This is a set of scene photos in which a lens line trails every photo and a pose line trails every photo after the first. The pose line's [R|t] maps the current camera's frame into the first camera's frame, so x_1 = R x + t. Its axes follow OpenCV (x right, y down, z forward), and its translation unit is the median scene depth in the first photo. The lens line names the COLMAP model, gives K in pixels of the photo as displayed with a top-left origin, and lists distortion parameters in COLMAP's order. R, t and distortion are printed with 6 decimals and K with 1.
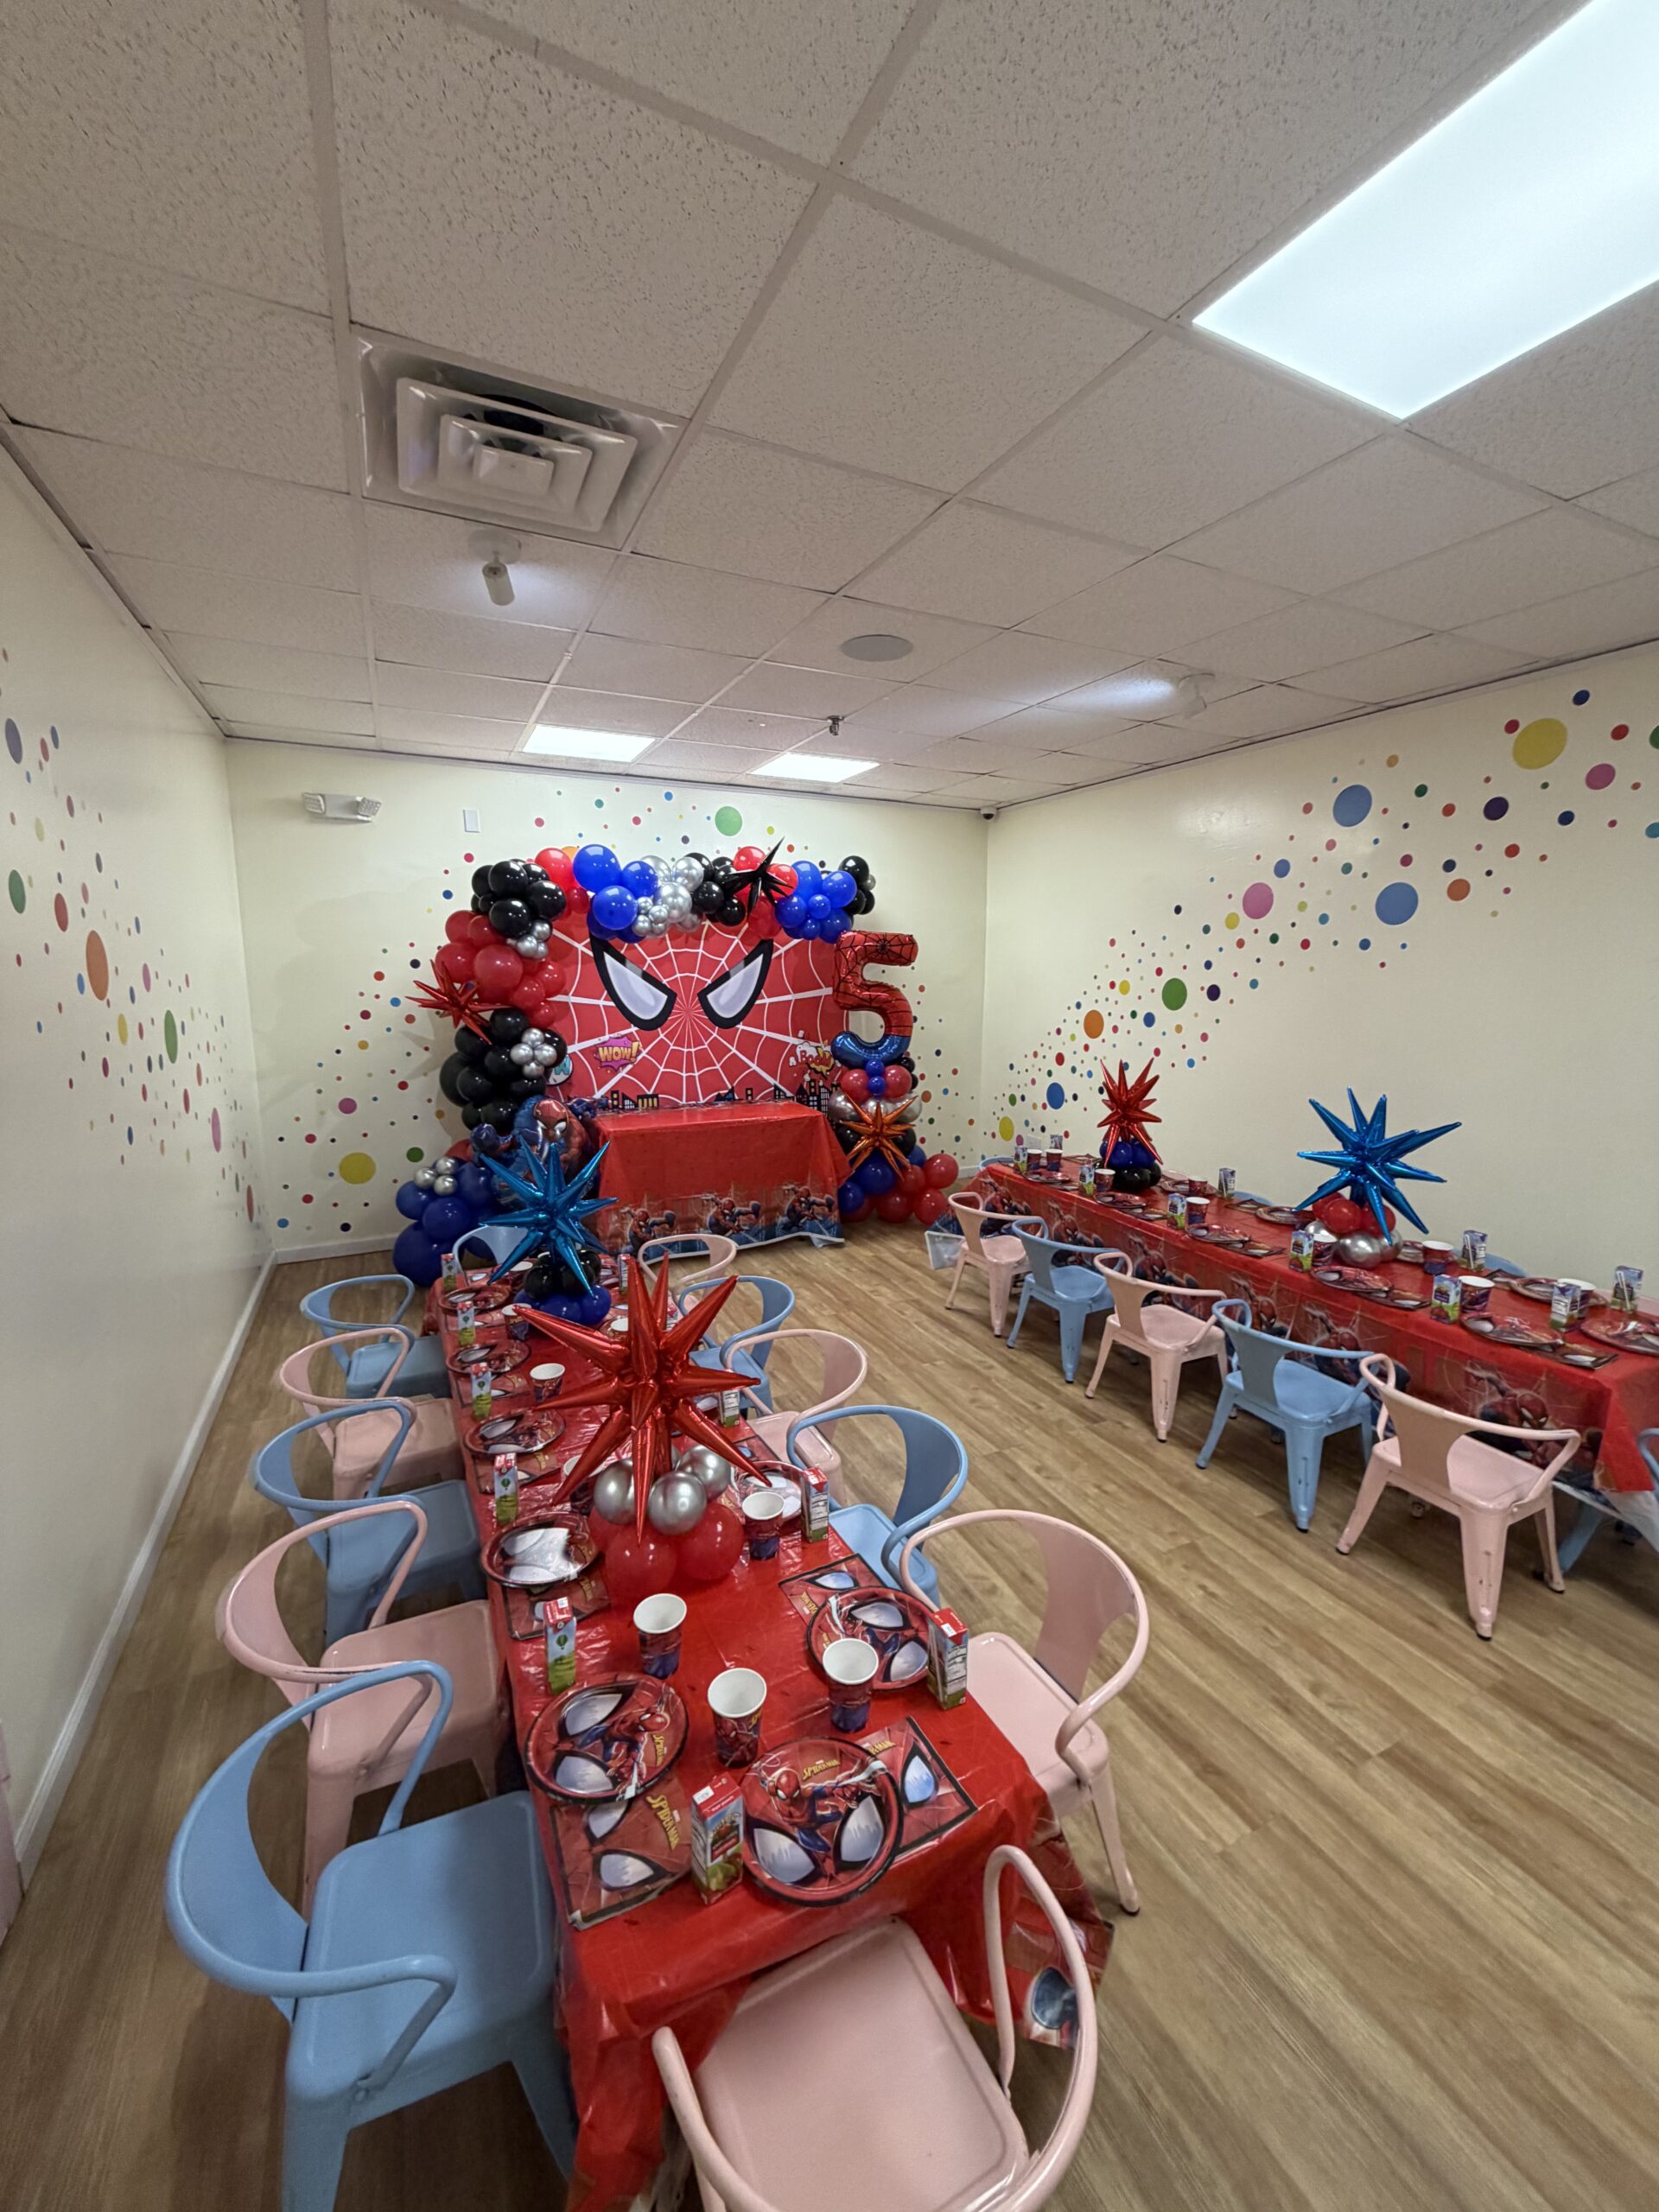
lens RADIAL K [[878.2, 0, 831.8], [0, 878.2, 1099.0], [0, 0, 1]] dist [-0.001222, -0.000188]
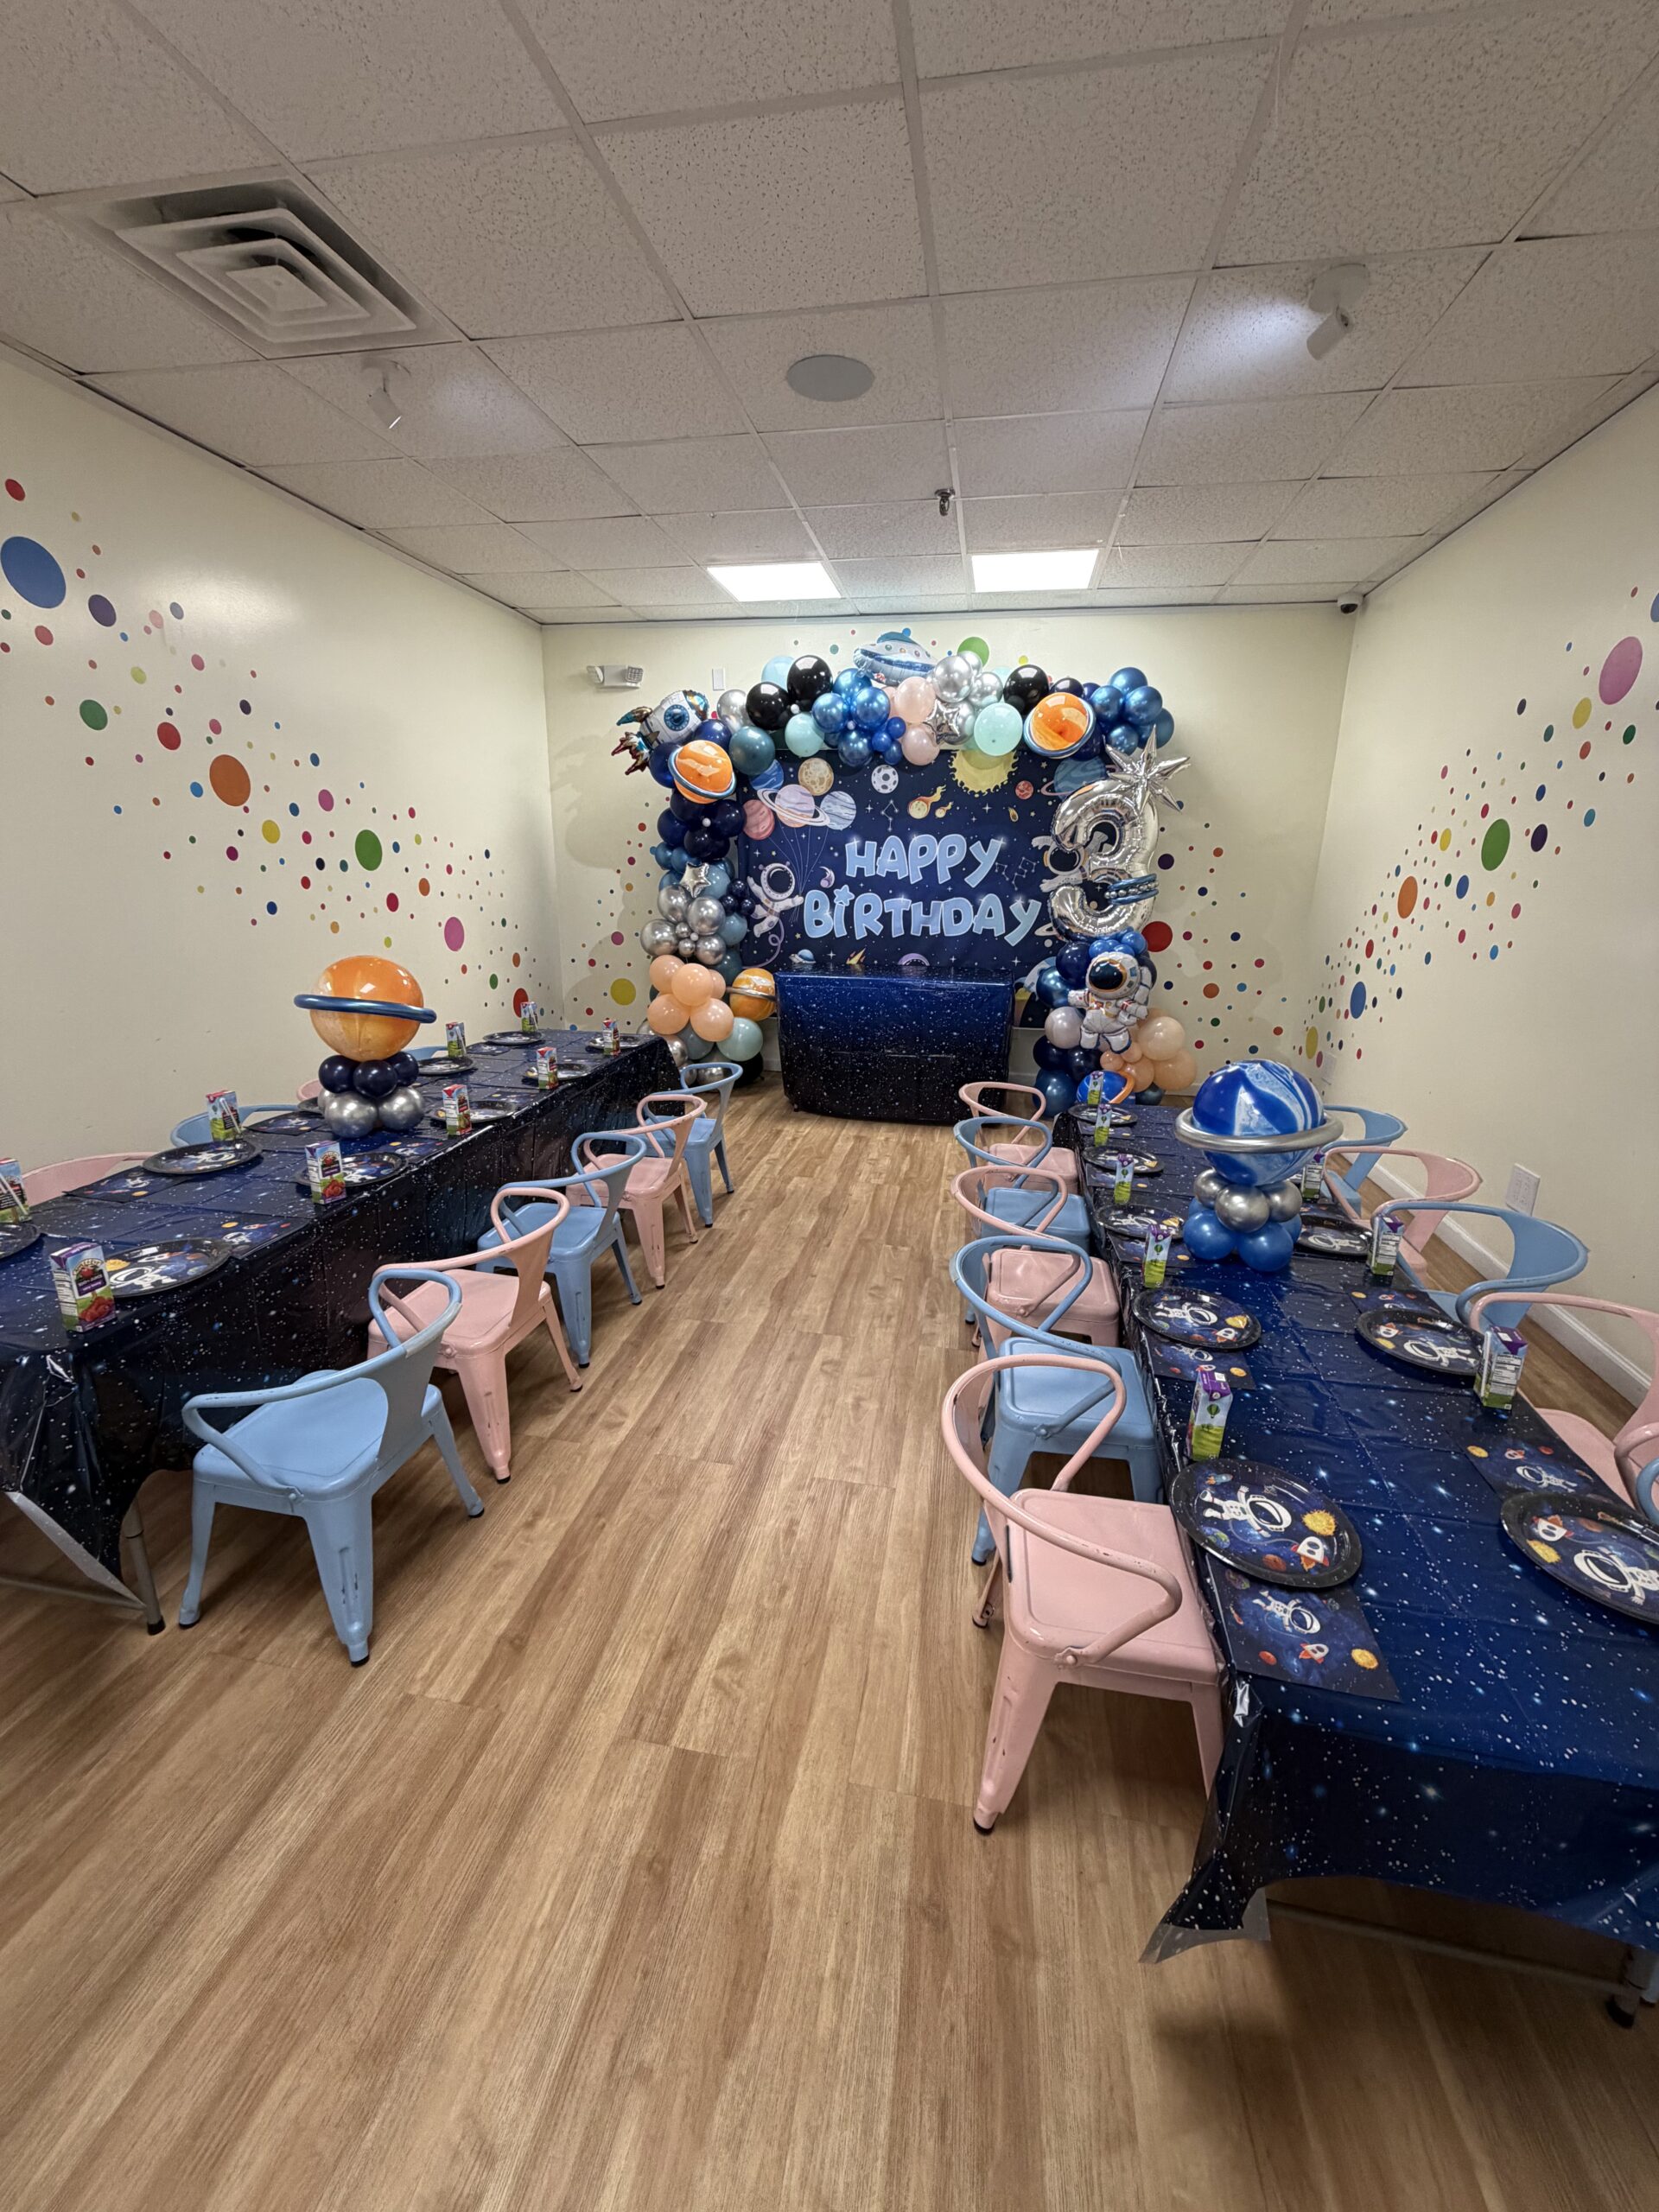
lens RADIAL K [[878.2, 0, 830.6], [0, 878.2, 1099.0], [0, 0, 1]] dist [-0.001222, -0.000188]
pose [[0.803936, 0.165788, -0.571140, 0.564809], [-0.105568, 0.984889, 0.137291, 0.039467], [0.585271, -0.050079, 0.809290, 0.258664]]
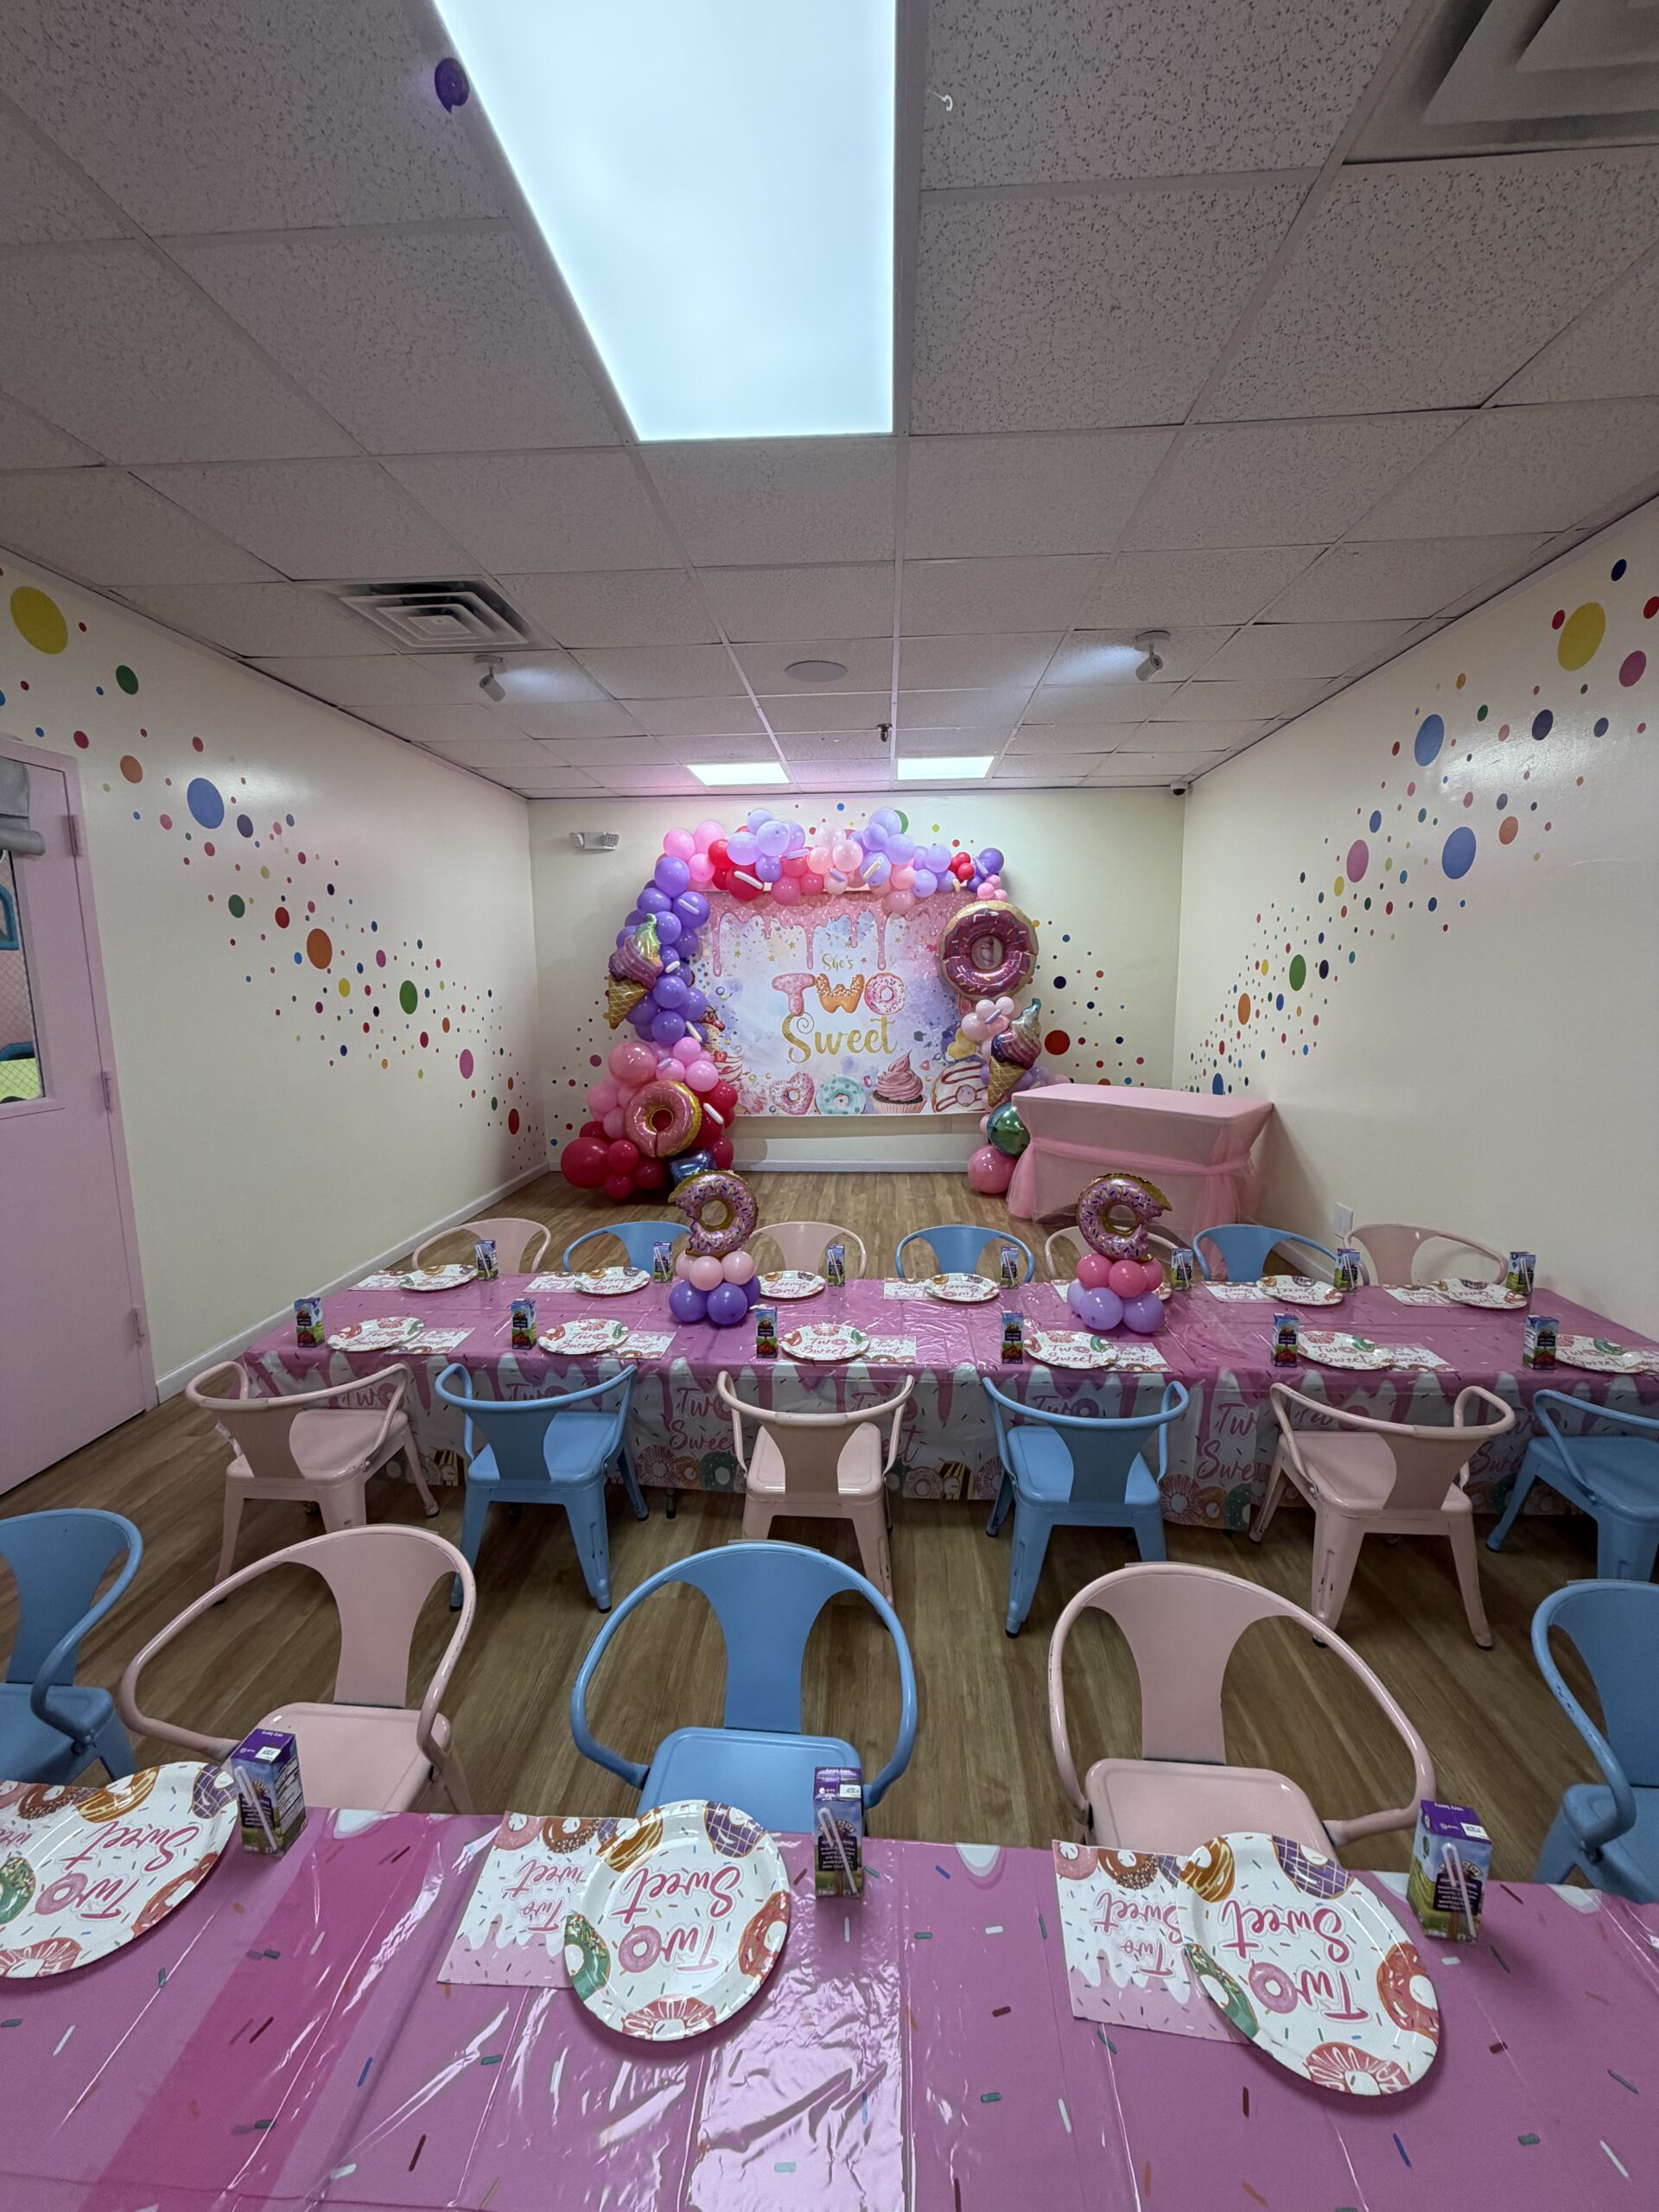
lens RADIAL K [[878.2, 0, 830.2], [0, 878.2, 1099.5], [0, 0, 1]] dist [-0.001222, -0.000188]
pose [[0.869717, 0.060336, -0.489849, 0.600579], [-0.062992, 0.997953, 0.011080, 0.041144], [0.489514, 0.021220, 0.871737, -0.006590]]
